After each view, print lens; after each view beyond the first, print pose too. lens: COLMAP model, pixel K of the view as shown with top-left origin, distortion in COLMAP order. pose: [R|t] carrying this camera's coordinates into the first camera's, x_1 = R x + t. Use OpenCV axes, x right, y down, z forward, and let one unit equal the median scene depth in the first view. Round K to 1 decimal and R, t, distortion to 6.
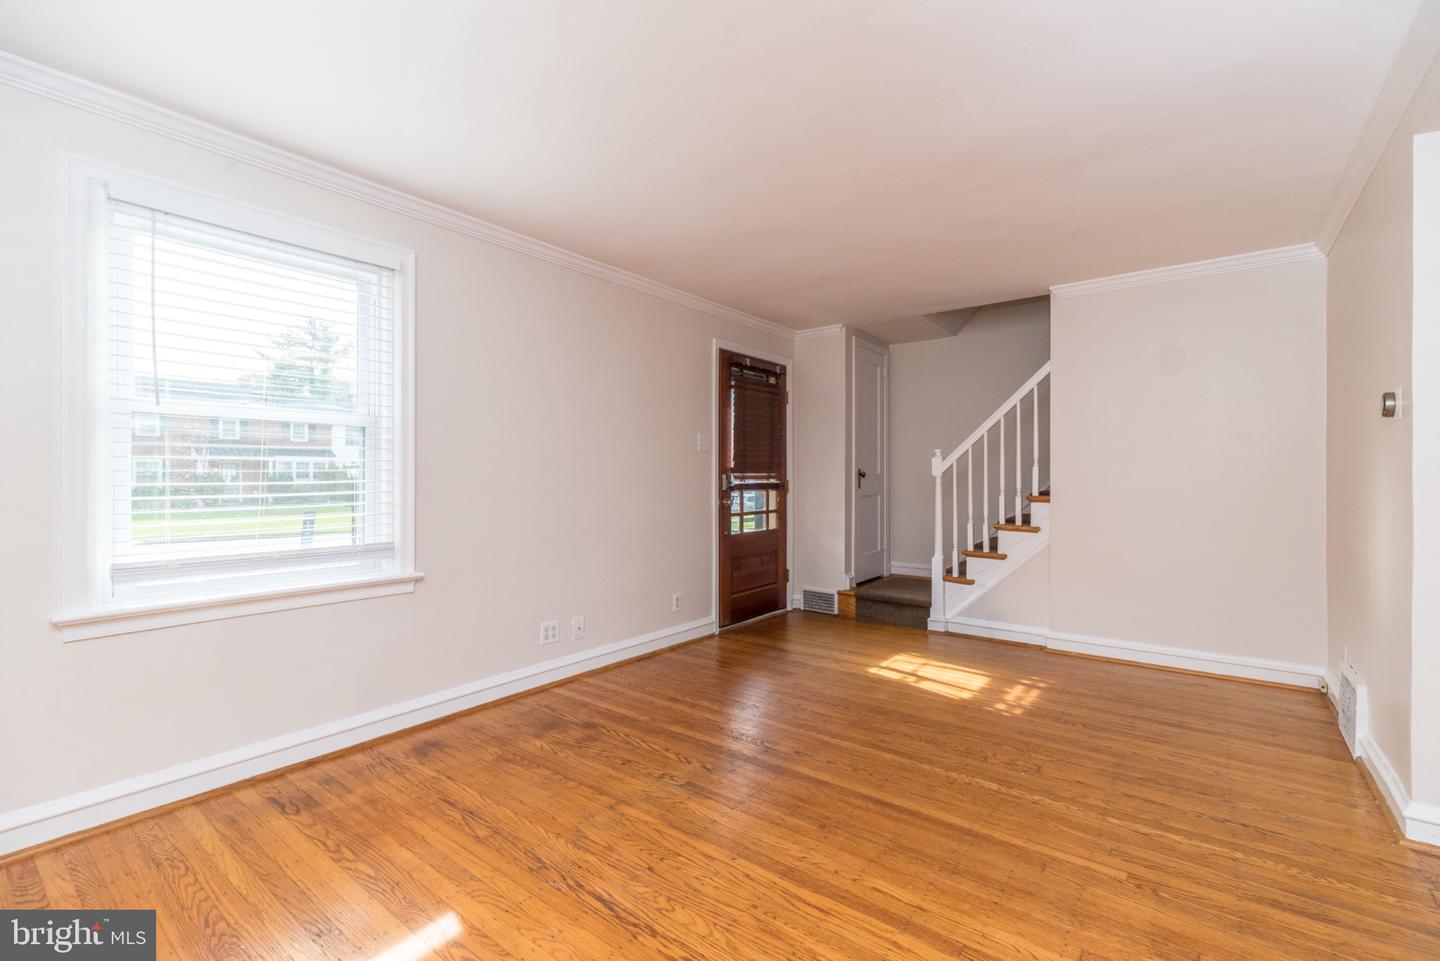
lens RADIAL K [[629.5, 0, 719.5], [0, 629.5, 477.9], [0, 0, 1]] dist [0.009055, -0.000709]
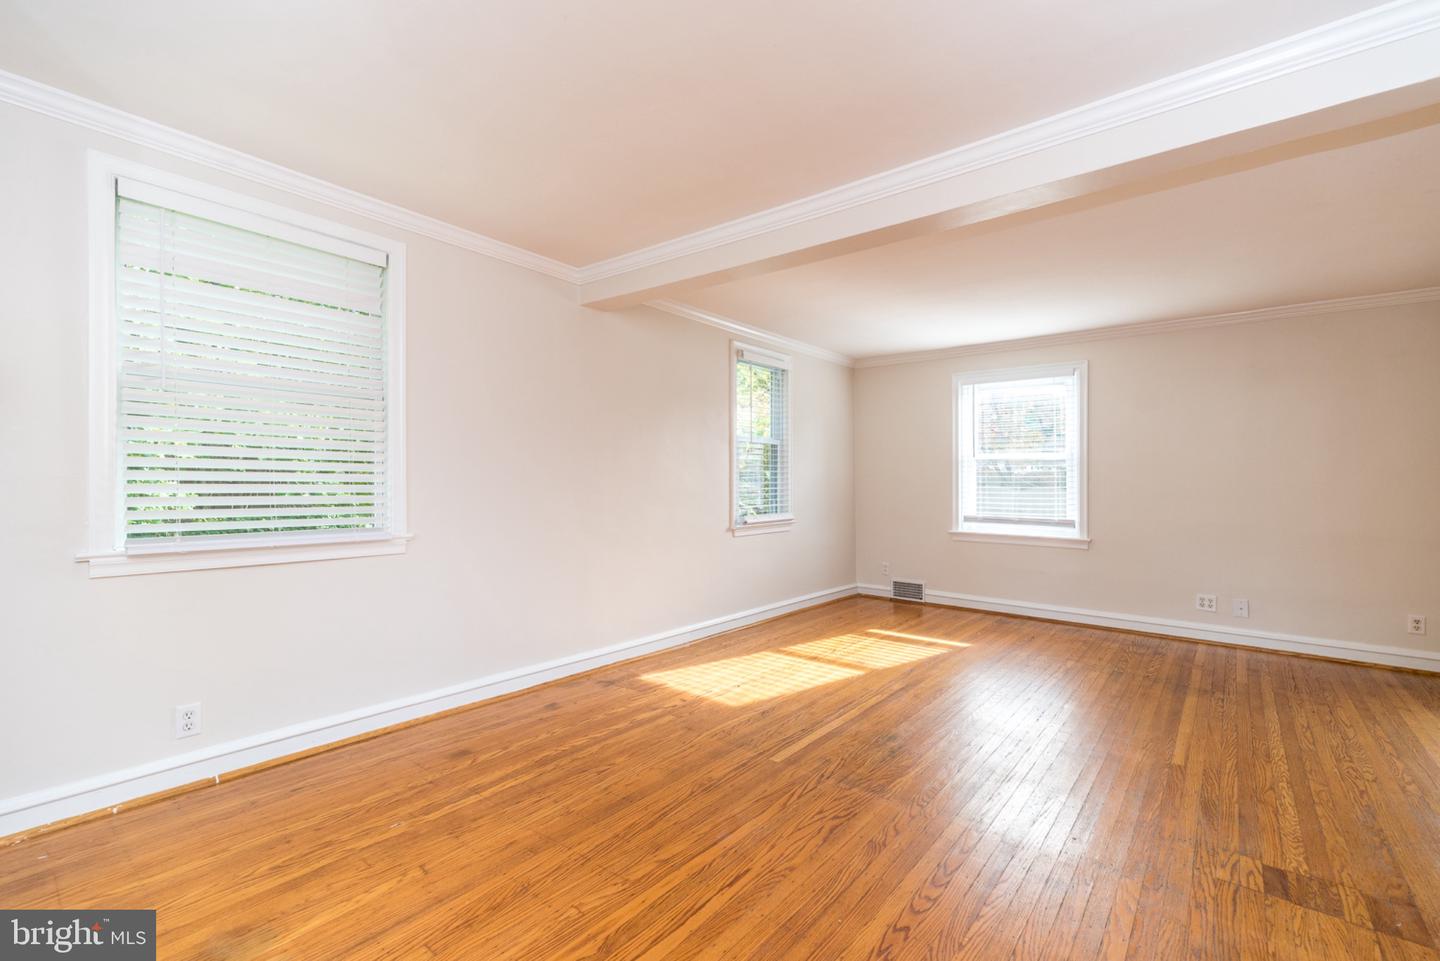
lens RADIAL K [[629.5, 0, 720.2], [0, 629.5, 478.9], [0, 0, 1]] dist [0.009055, -0.000709]
pose [[-0.025006, -0.003721, -0.999680, 1.475063], [-0.013475, 0.999903, -0.003385, 0.000131], [0.999596, 0.013386, -0.025054, -0.006707]]
